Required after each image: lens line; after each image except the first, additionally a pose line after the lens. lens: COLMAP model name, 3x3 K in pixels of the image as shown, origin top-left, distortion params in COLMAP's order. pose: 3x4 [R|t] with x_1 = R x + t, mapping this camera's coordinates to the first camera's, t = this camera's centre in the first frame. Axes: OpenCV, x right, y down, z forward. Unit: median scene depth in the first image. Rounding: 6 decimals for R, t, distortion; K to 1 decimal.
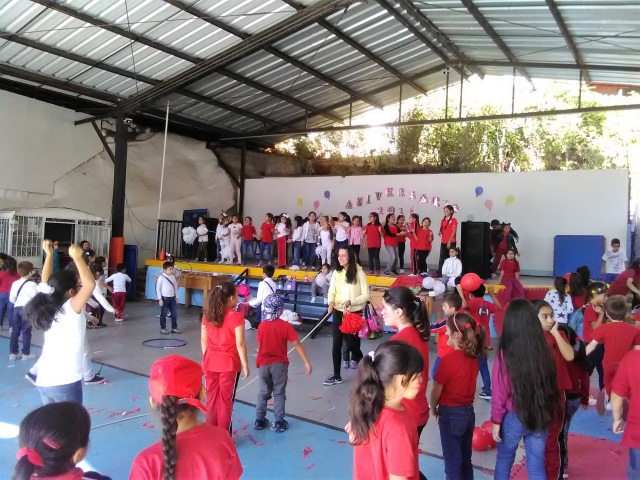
lens RADIAL K [[537.1, 0, 320.0], [0, 537.1, 240.0], [0, 0, 1]] dist [-0.007352, -0.006157]
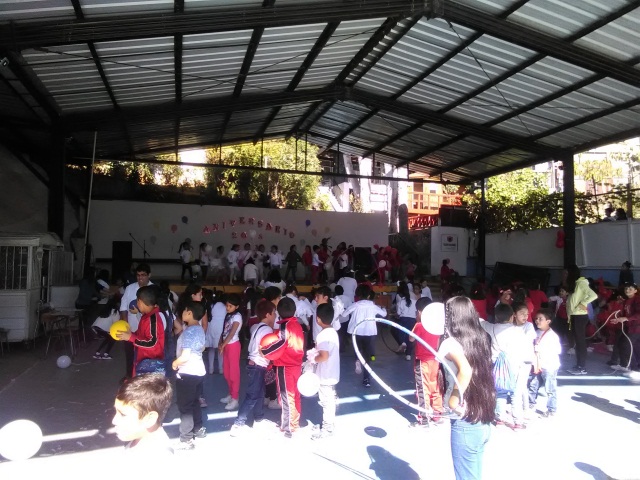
lens RADIAL K [[537.1, 0, 320.0], [0, 537.1, 240.0], [0, 0, 1]] dist [-0.007352, -0.006157]
pose [[0.543786, -0.012098, 0.839137, -0.799464], [0.004943, 0.999925, 0.011214, -0.047067], [-0.839210, -0.001950, 0.543805, 0.071629]]
